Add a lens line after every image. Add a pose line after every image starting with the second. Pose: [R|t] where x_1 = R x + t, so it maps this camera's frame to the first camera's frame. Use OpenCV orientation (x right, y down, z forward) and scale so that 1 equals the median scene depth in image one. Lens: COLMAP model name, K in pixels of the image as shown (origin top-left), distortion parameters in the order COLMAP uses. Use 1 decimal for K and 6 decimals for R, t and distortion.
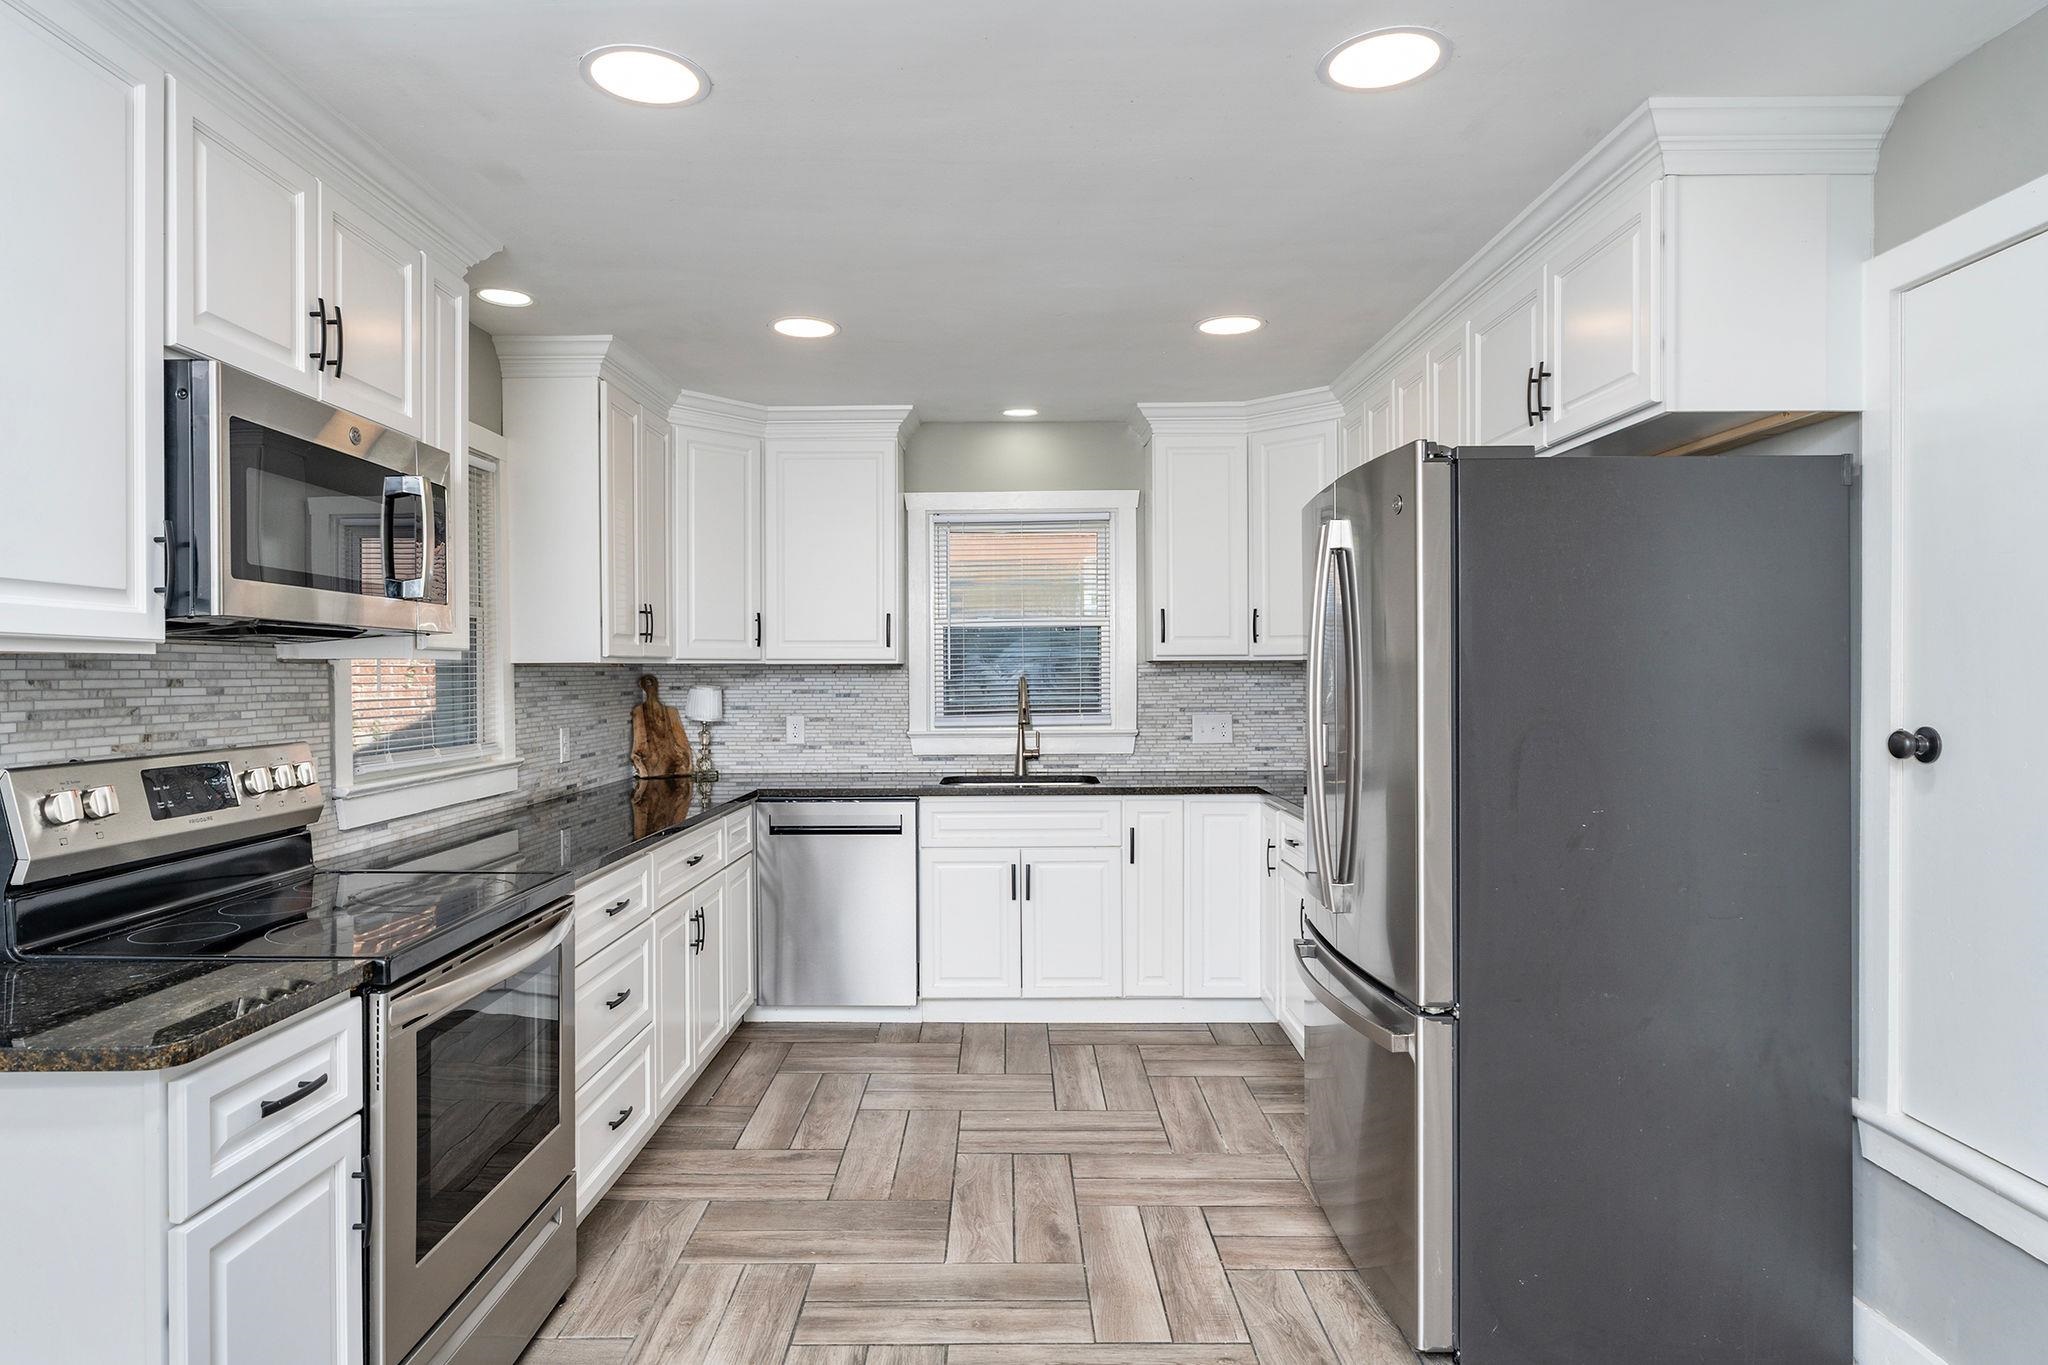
lens RADIAL K [[1161.2, 0, 1007.8], [0, 1161.2, 679.4], [0, 0, 1]] dist [-0.006309, 0.001770]
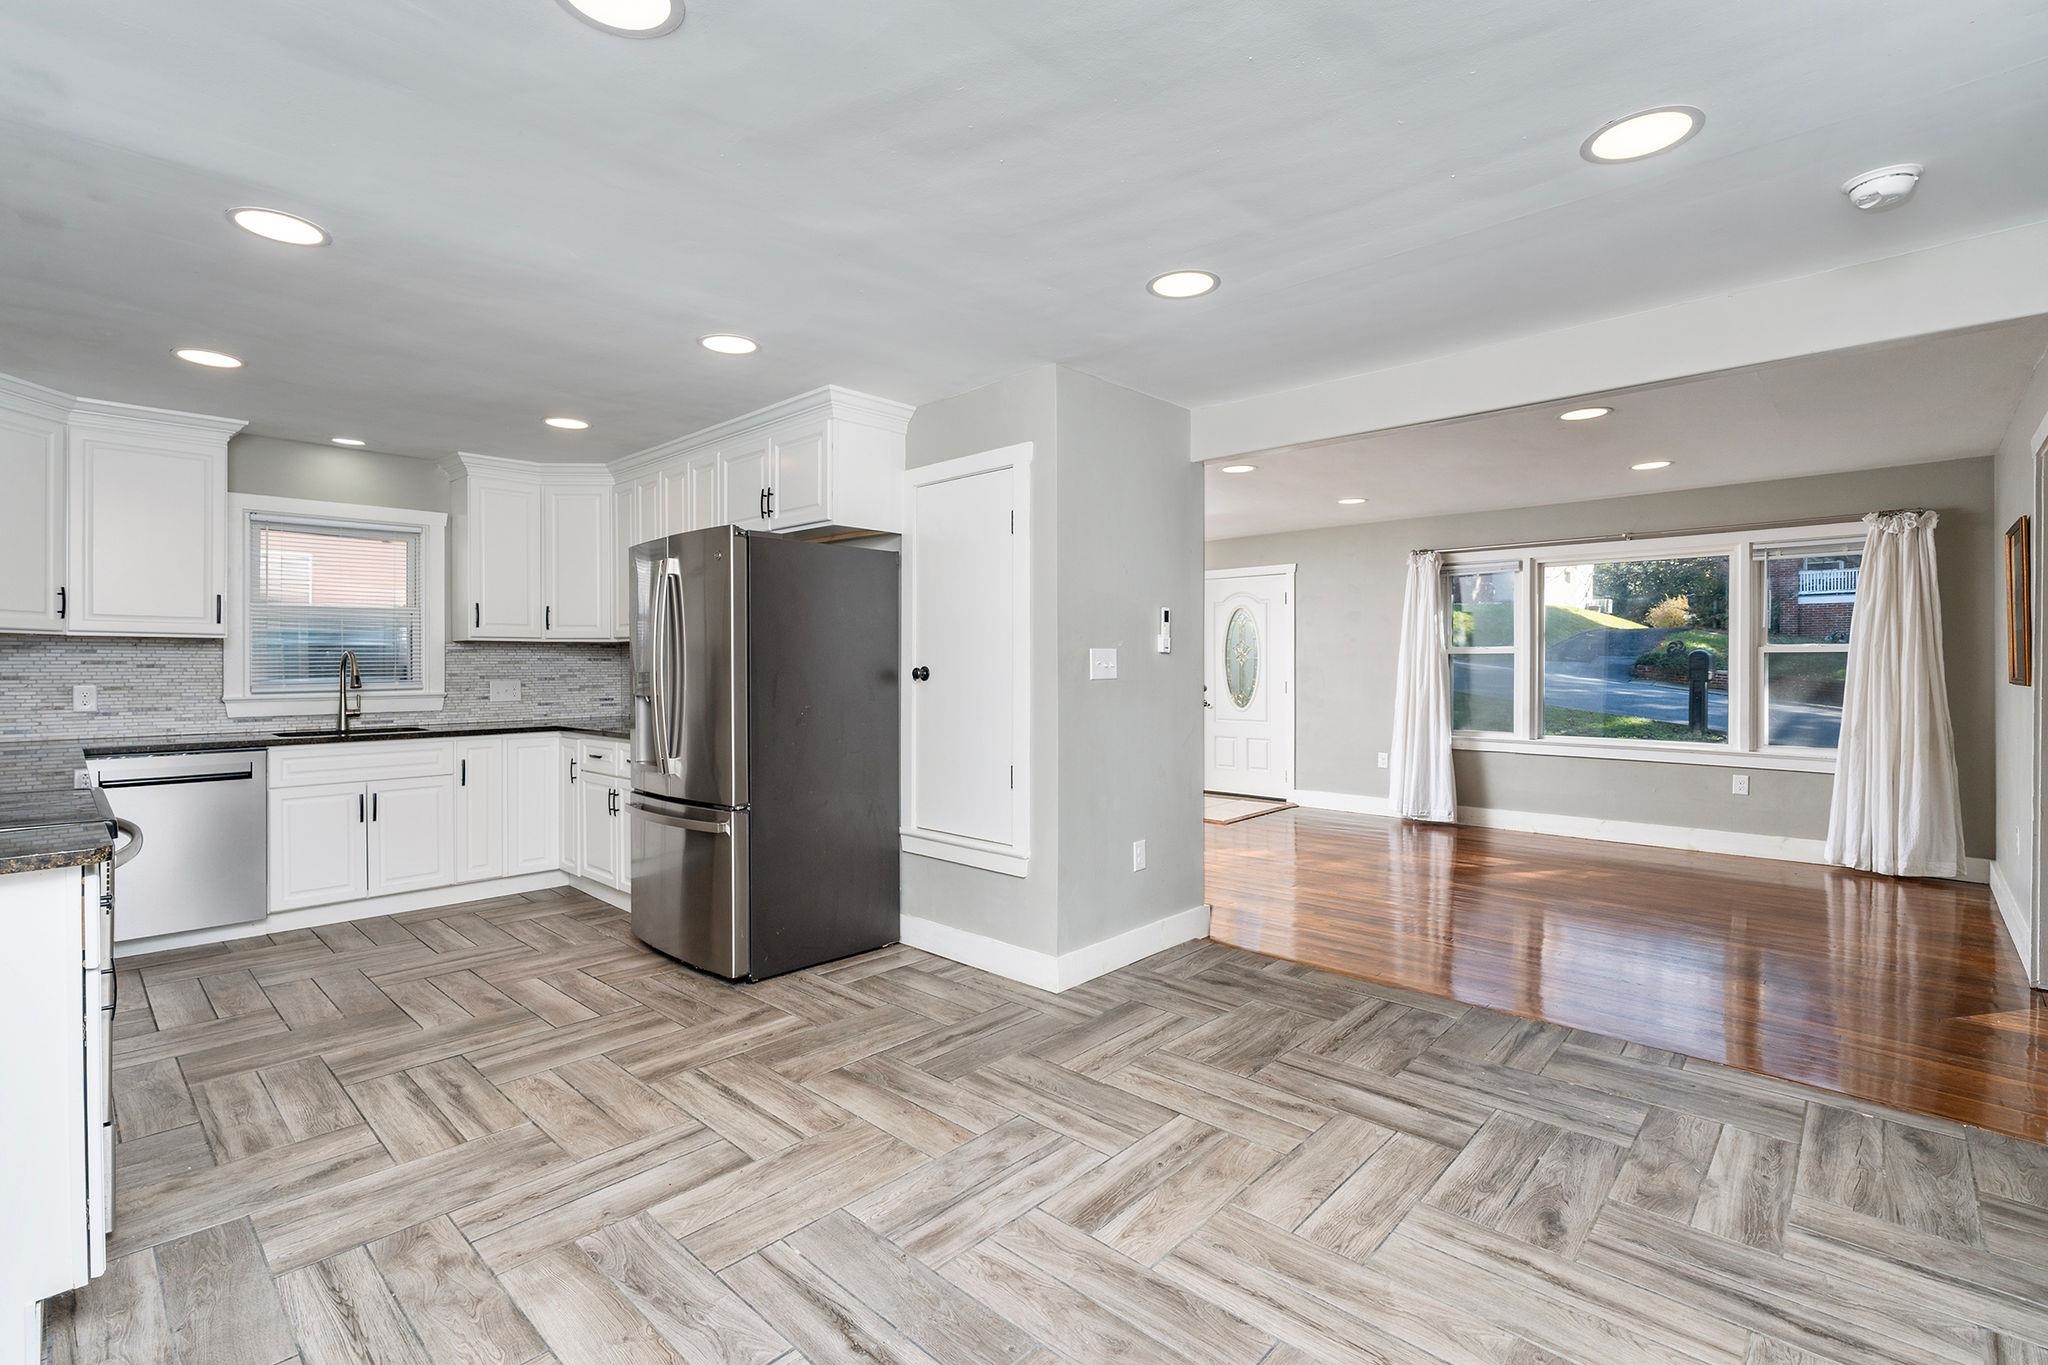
lens RADIAL K [[929.2, 0, 1002.6], [0, 929.2, 668.8], [0, 0, 1]] dist [-0.006004, 0.002583]
pose [[0.690465, 0.000699, 0.723366, -0.327198], [0.004007, 0.999980, -0.004791, 0.035842], [-0.723355, 0.006207, 0.690449, -0.303390]]
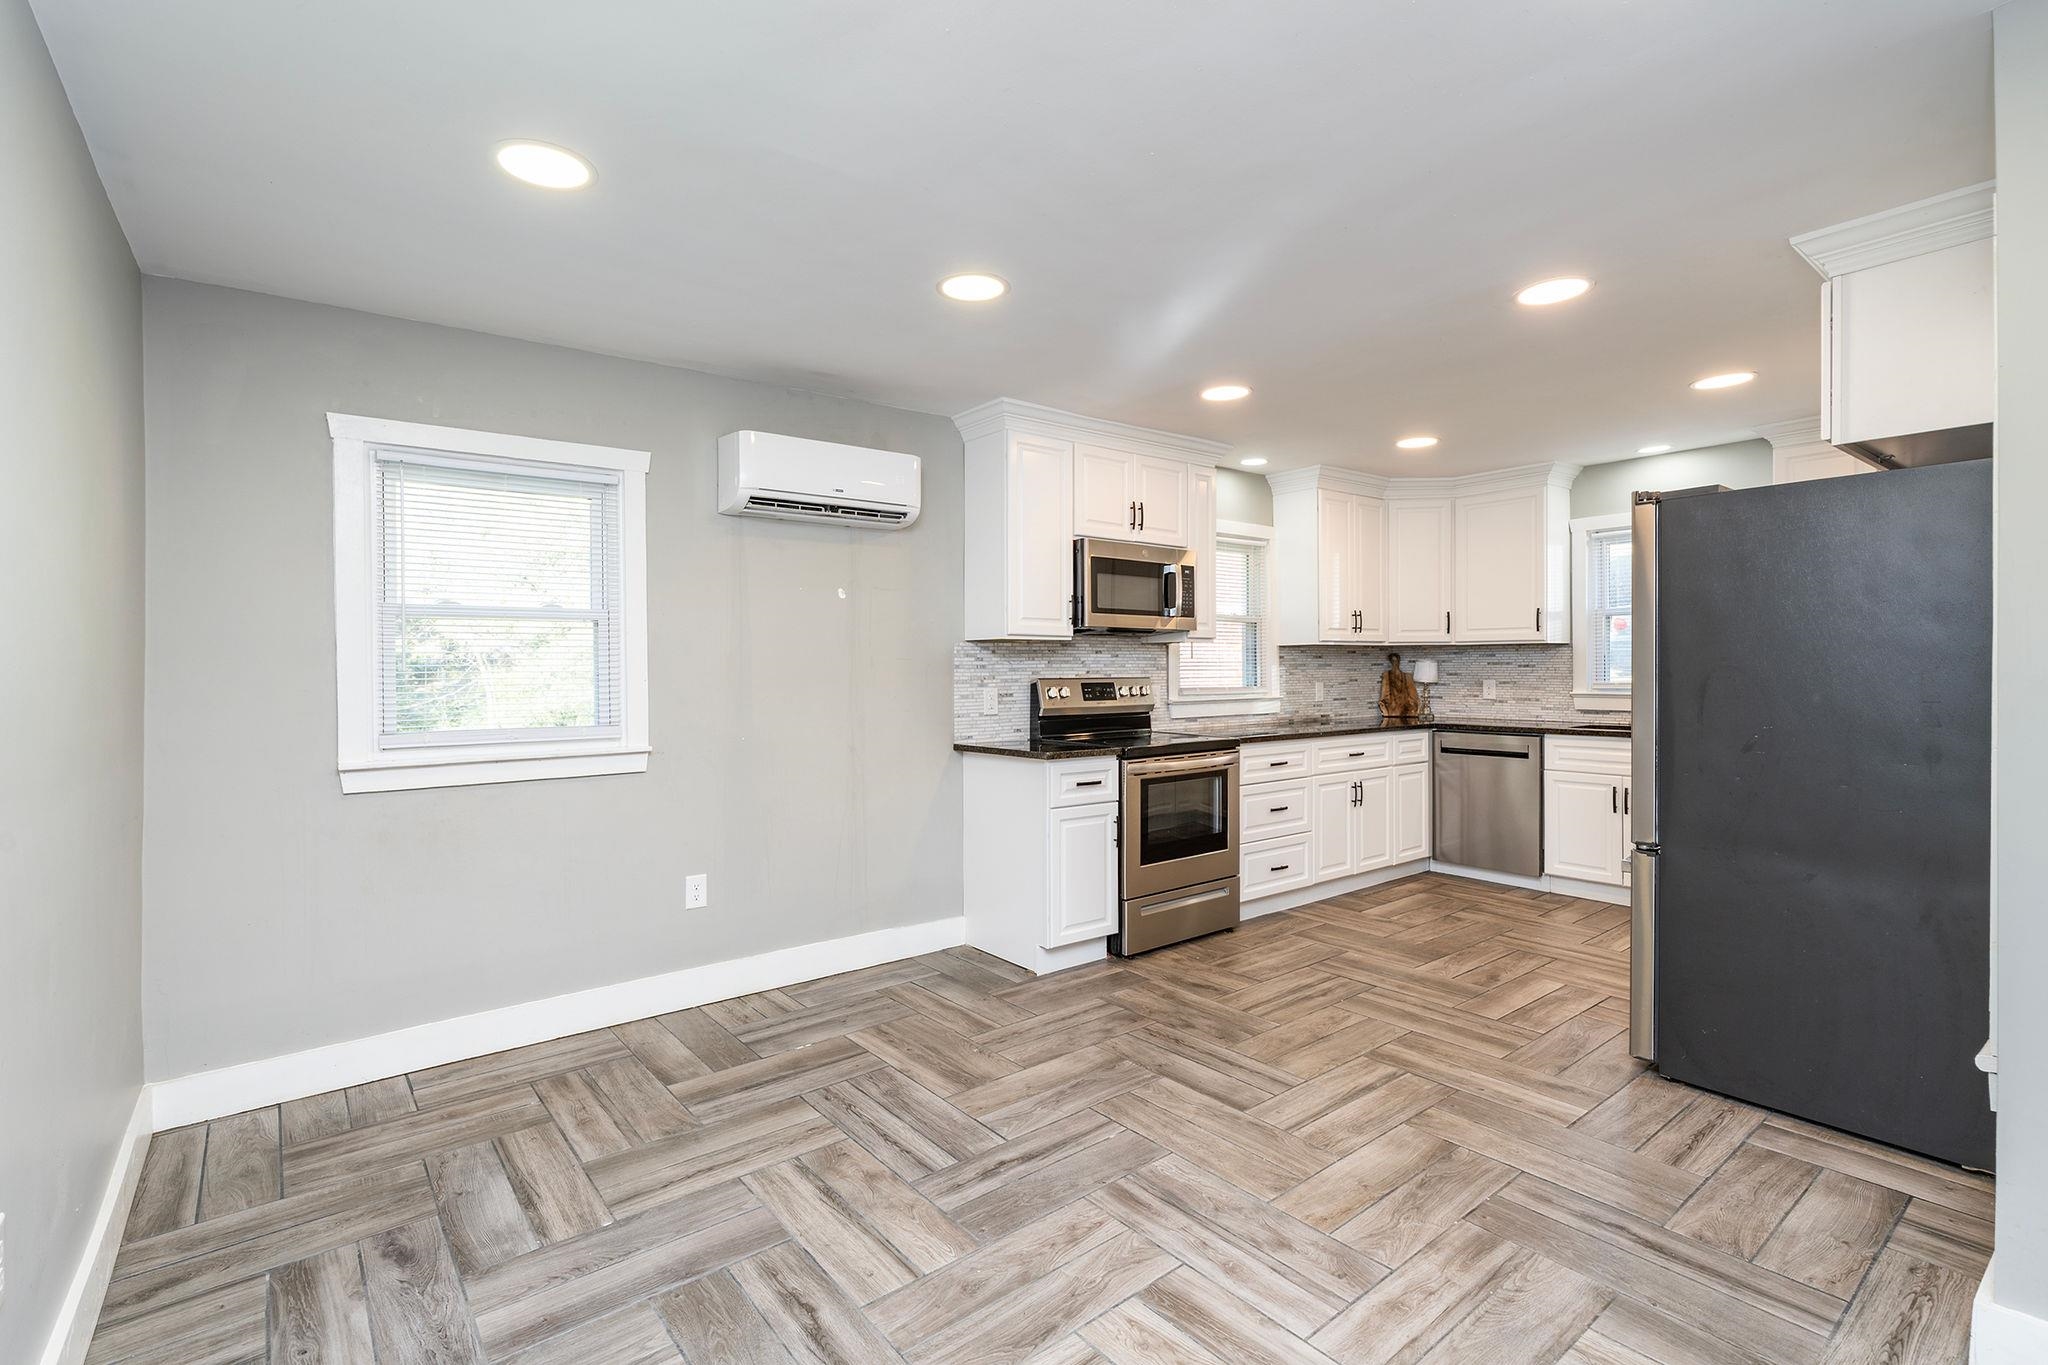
lens RADIAL K [[929.2, 0, 1001.1], [0, 929.2, 685.5], [0, 0, 1]] dist [-0.006004, 0.002583]
pose [[0.612352, 0.015582, -0.790432, 0.559971], [-0.002076, 0.999834, 0.018102, 0.027584], [0.790583, -0.009443, 0.612282, -0.323781]]
